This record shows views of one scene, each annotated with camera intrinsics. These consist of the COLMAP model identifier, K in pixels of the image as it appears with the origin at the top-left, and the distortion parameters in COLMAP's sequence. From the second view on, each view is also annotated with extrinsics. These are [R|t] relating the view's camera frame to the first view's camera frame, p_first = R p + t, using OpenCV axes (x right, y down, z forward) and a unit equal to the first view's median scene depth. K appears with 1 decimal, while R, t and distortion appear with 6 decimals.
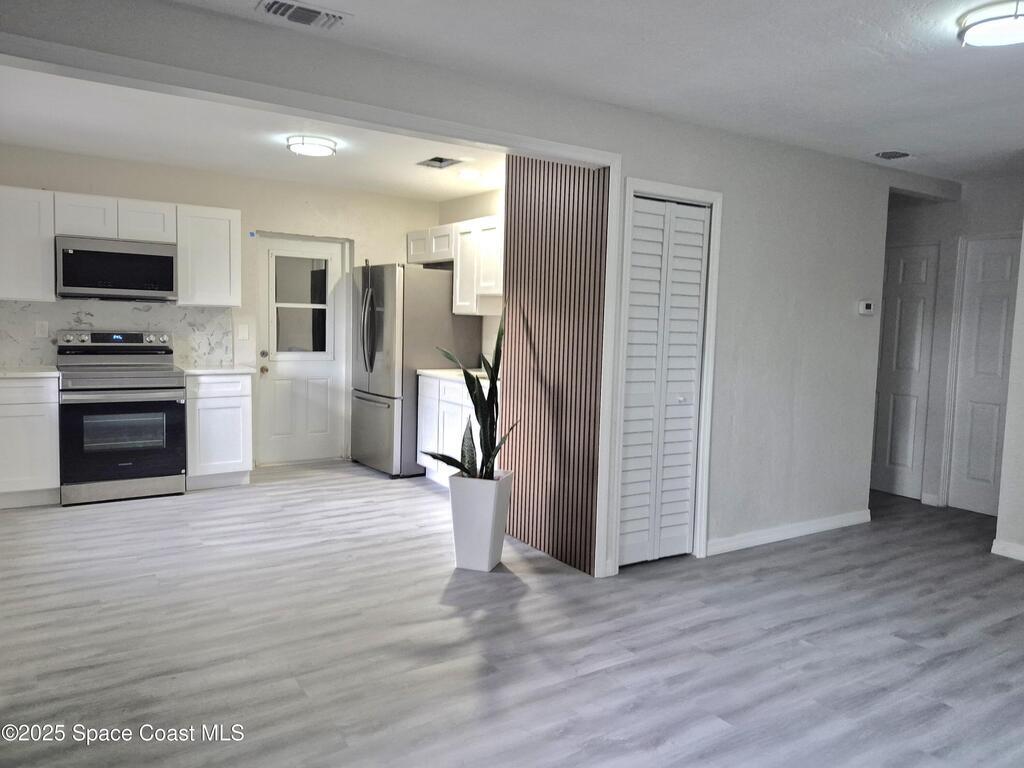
lens RADIAL K [[728.3, 0, 543.8], [0, 728.3, 384.5], [0, 0, 1]] dist [0.092353, -0.122547]
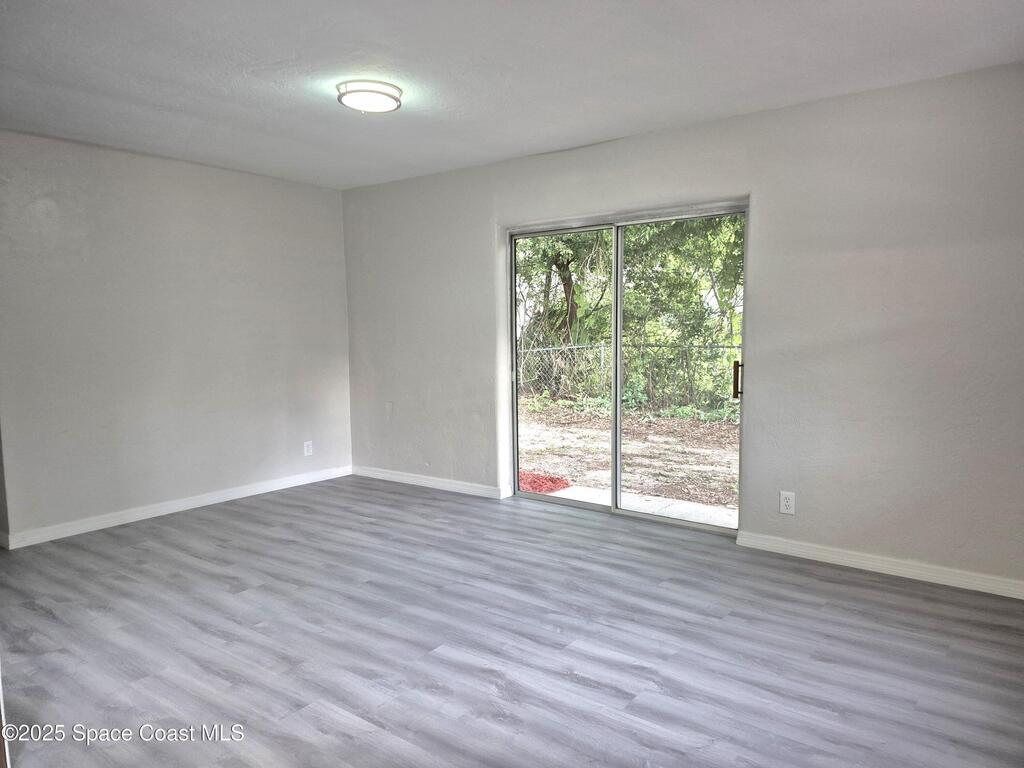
lens RADIAL K [[702.1, 0, 512.3], [0, 702.1, 387.2], [0, 0, 1]] dist [0.094834, -0.113340]
pose [[-0.315338, -0.120662, 0.941277, -0.539250], [0.084663, 0.984351, 0.154547, -0.080425], [-0.945195, 0.128426, -0.300187, 0.773835]]
